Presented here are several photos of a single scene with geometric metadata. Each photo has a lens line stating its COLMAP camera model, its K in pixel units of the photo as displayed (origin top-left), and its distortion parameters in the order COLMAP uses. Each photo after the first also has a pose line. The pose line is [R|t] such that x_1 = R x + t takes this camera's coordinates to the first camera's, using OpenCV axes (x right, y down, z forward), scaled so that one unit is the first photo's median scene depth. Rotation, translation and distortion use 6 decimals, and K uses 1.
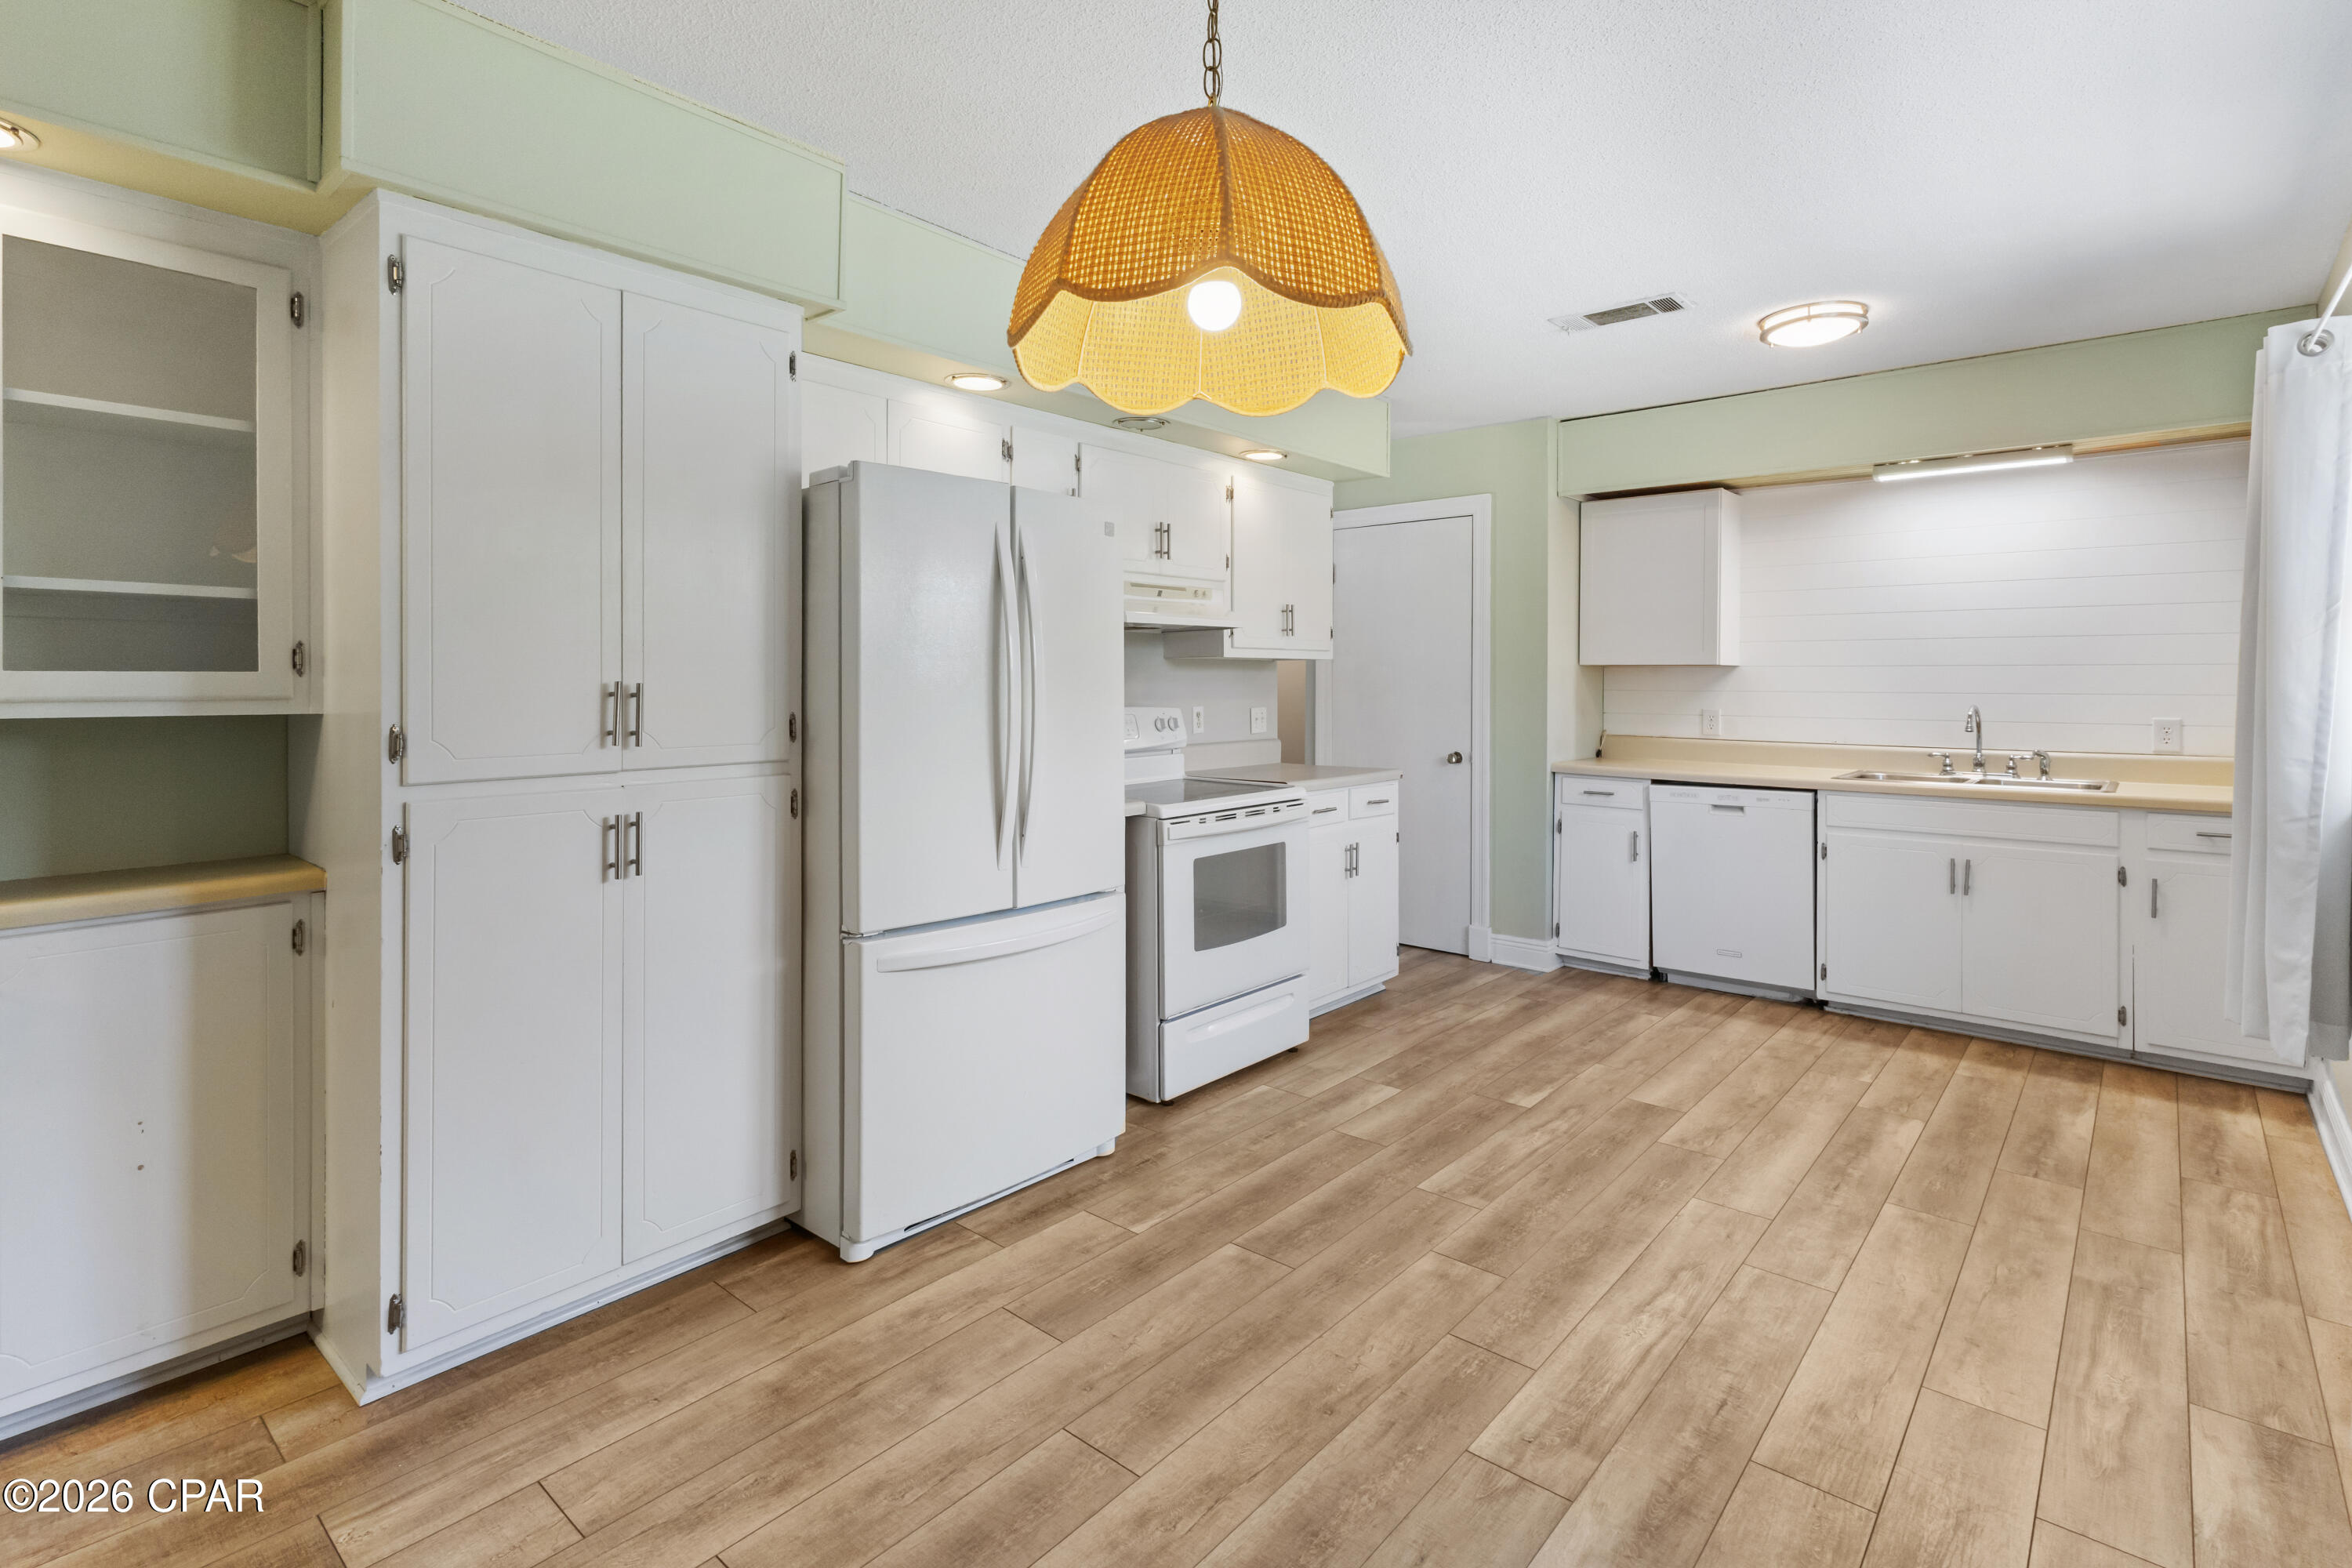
lens RADIAL K [[1134.1, 0, 1170.4], [0, 1134.1, 684.2], [0, 0, 1]] dist [0.001470, 0.001008]
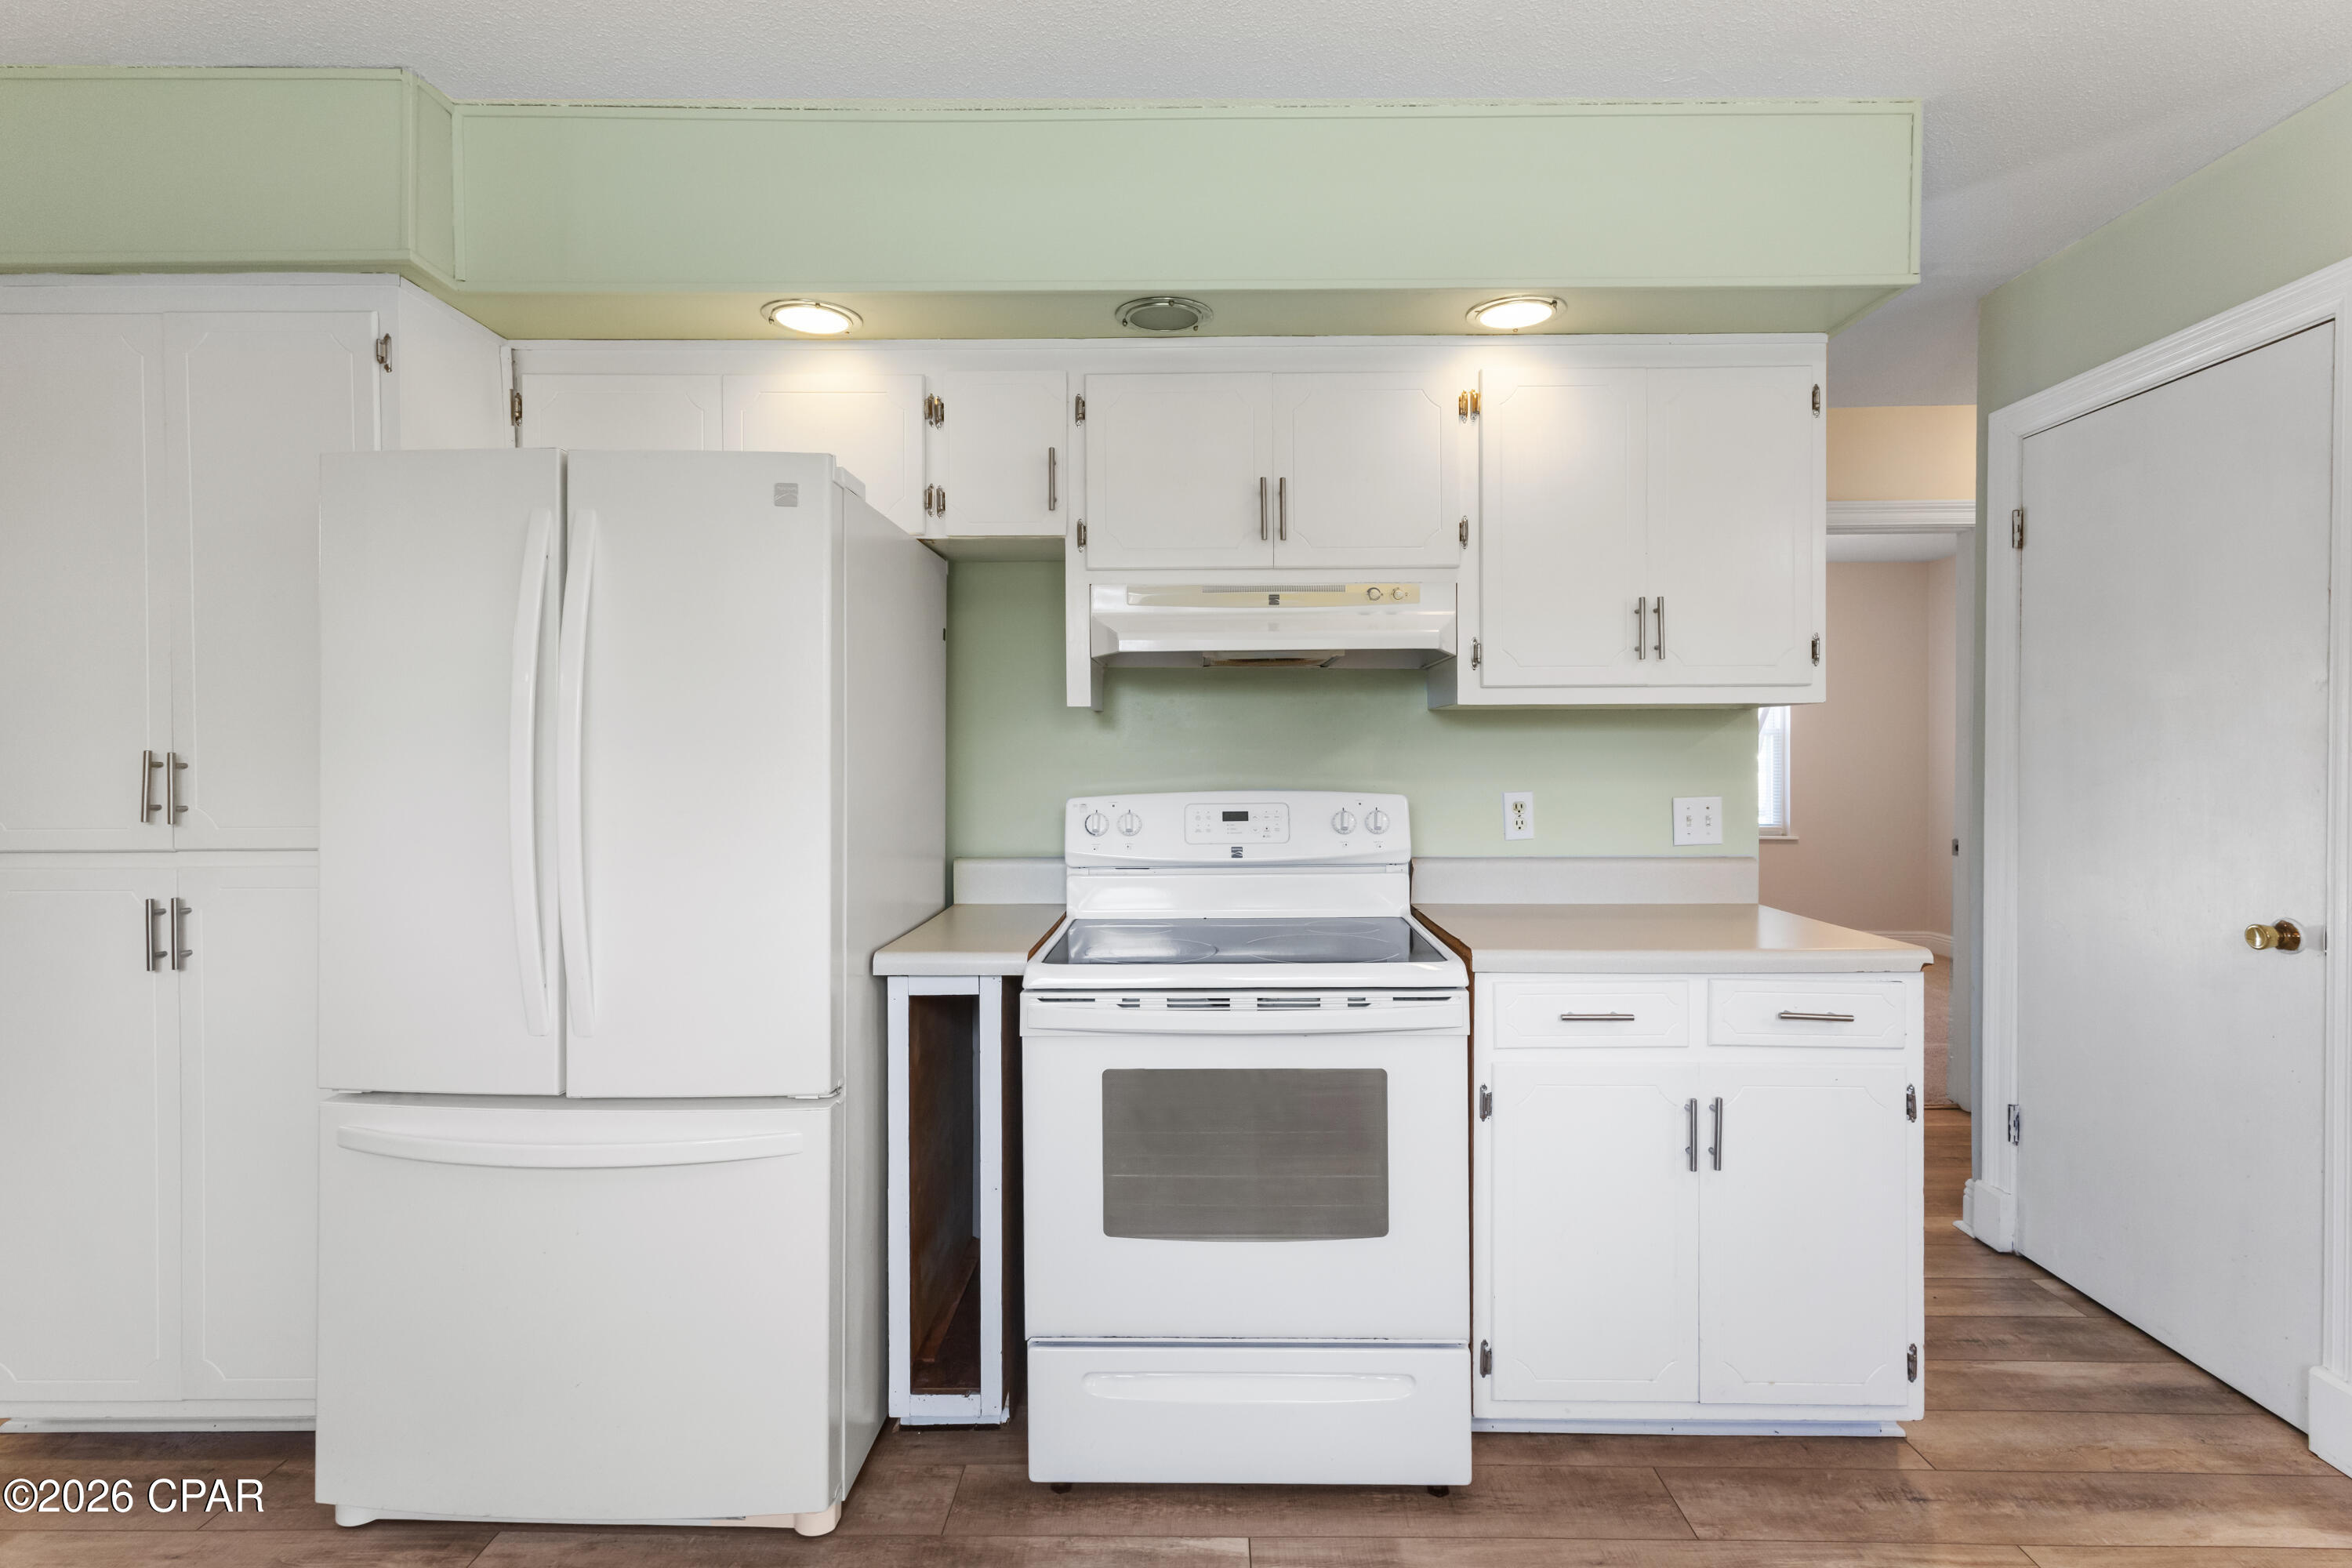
lens RADIAL K [[1095.4, 0, 1177.1], [0, 1095.4, 763.7], [0, 0, 1]] dist [0.006223, 0.000590]
pose [[0.645592, 0.008661, -0.763633, 0.596459], [0.000379, 0.999932, 0.011661, -0.002667], [0.763682, -0.007818, 0.645545, 0.899641]]
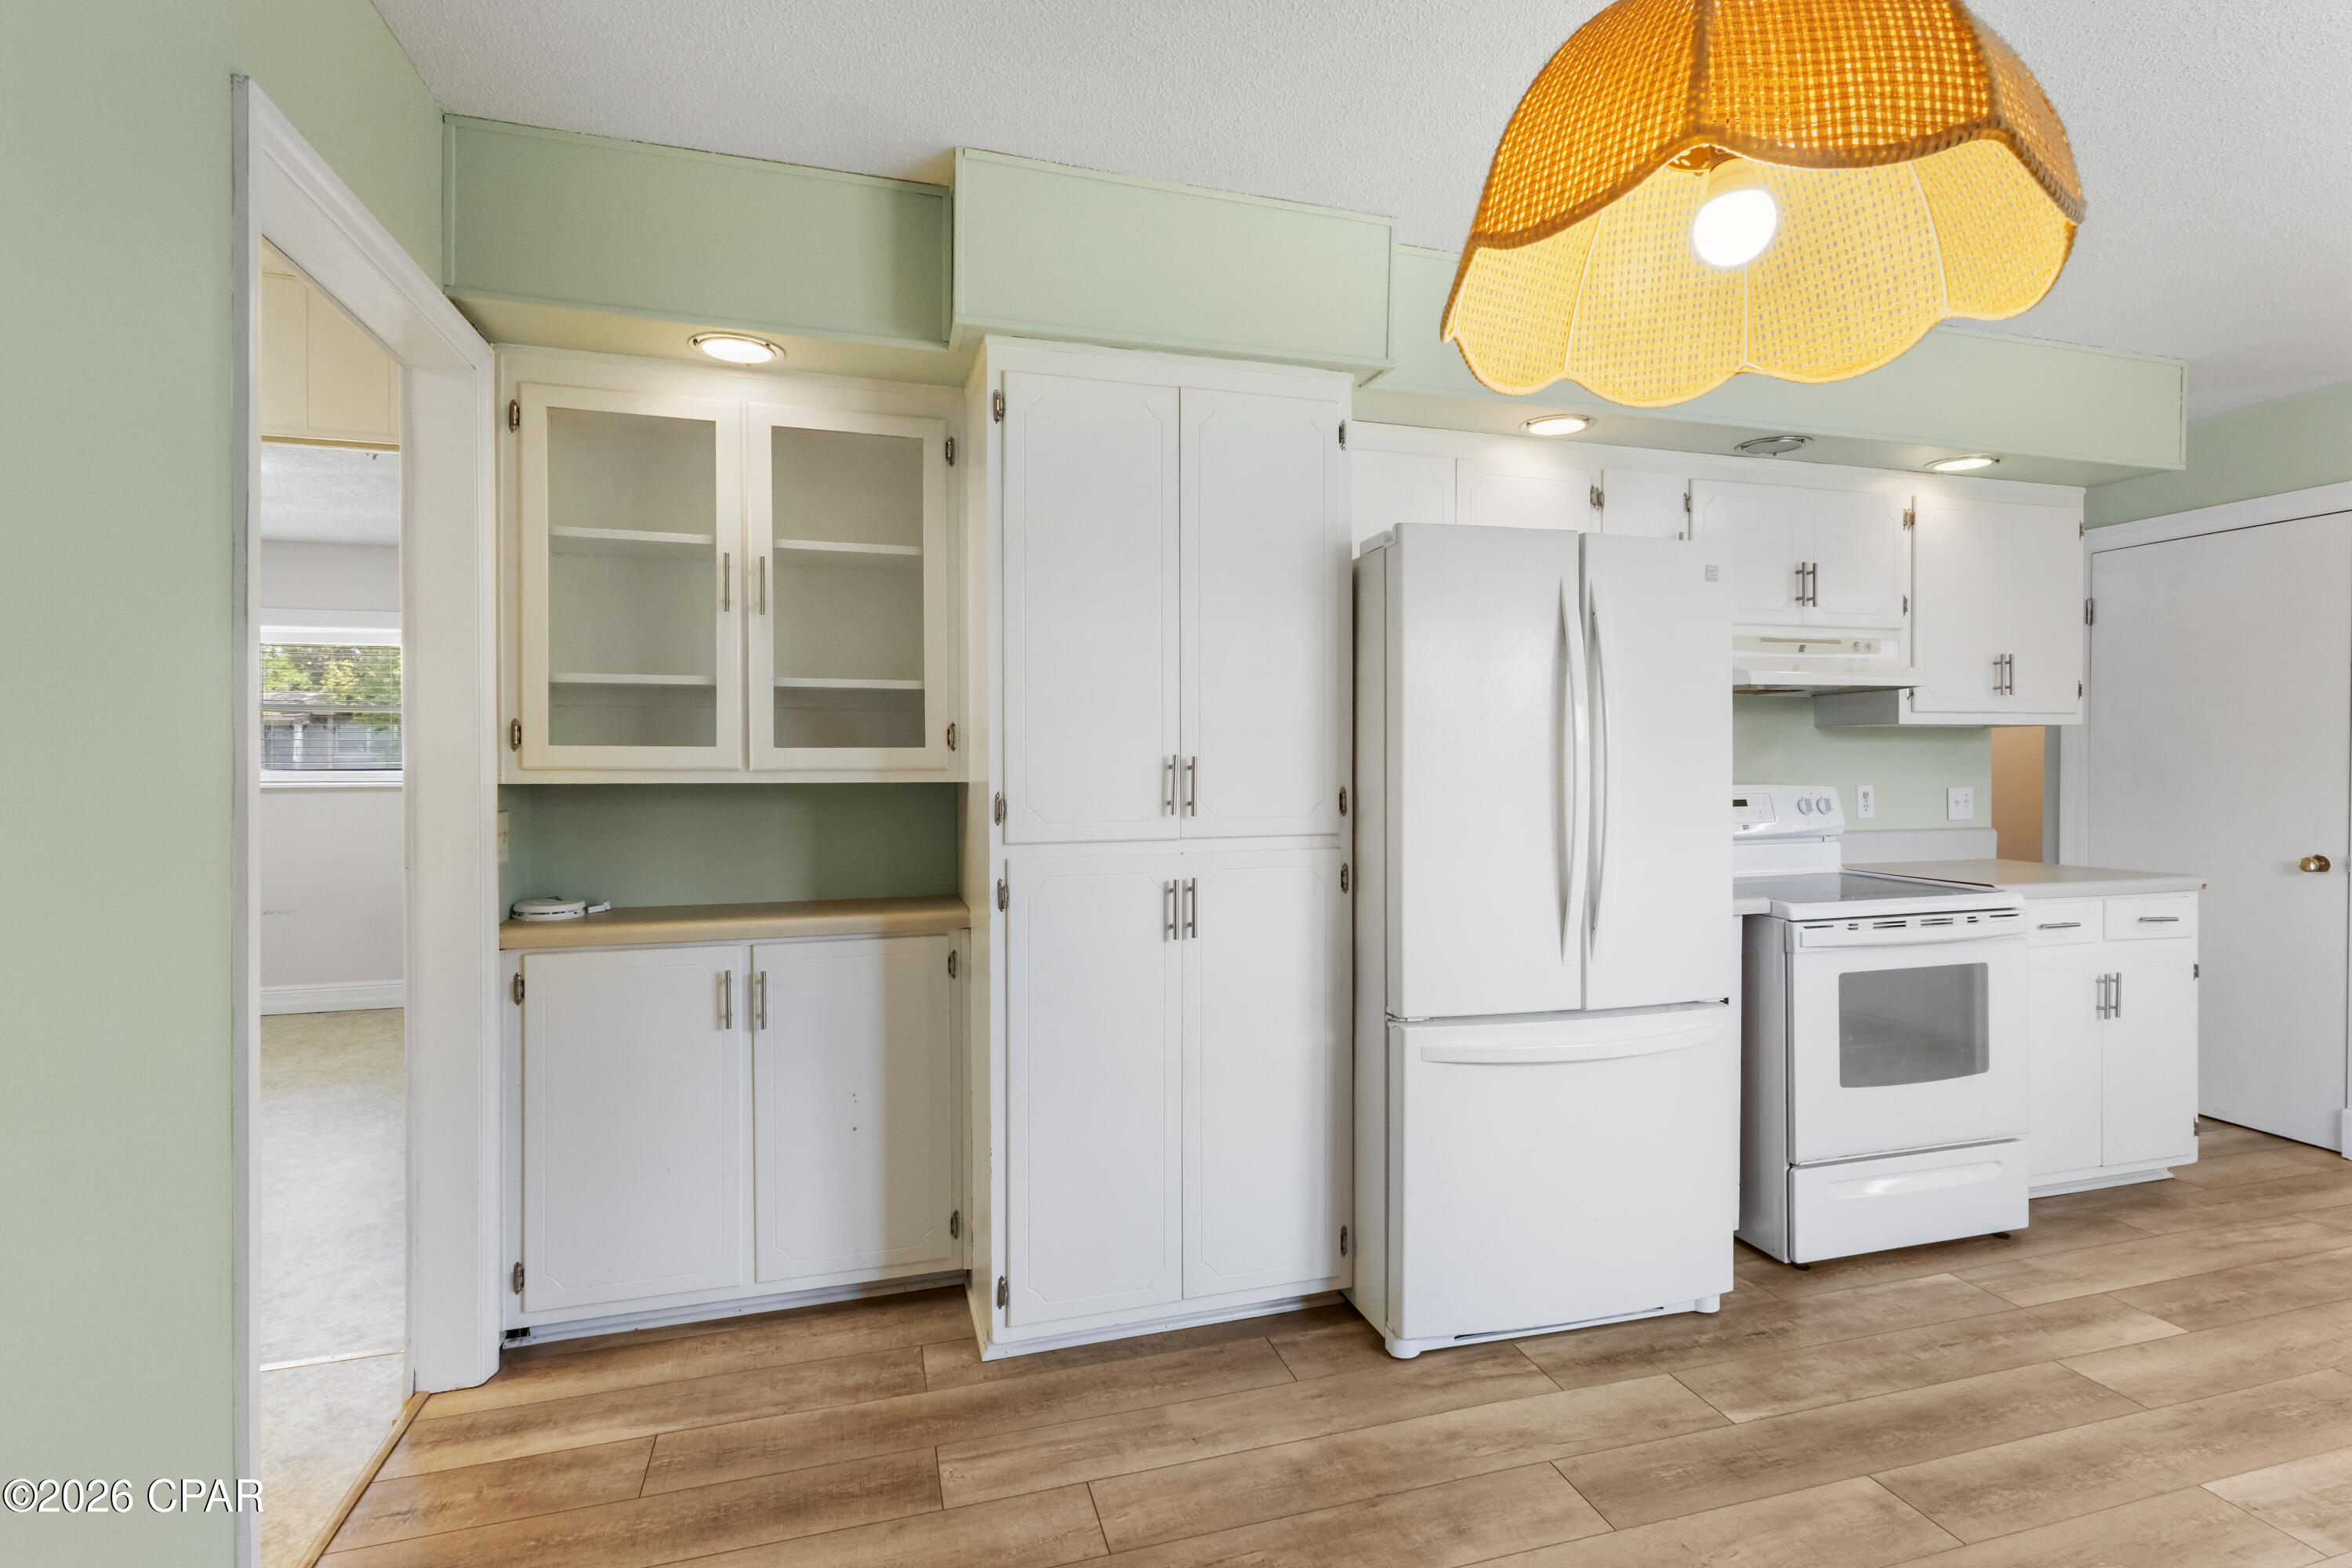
lens RADIAL K [[1096.4, 0, 1165.4], [0, 1096.4, 769.4], [0, 0, 1]] dist [0.003871, 0.000596]
pose [[0.838317, 0.003740, -0.545171, 0.058162], [0.000753, 0.999968, 0.008018, 0.002648], [0.545183, -0.007132, 0.838287, 0.108924]]
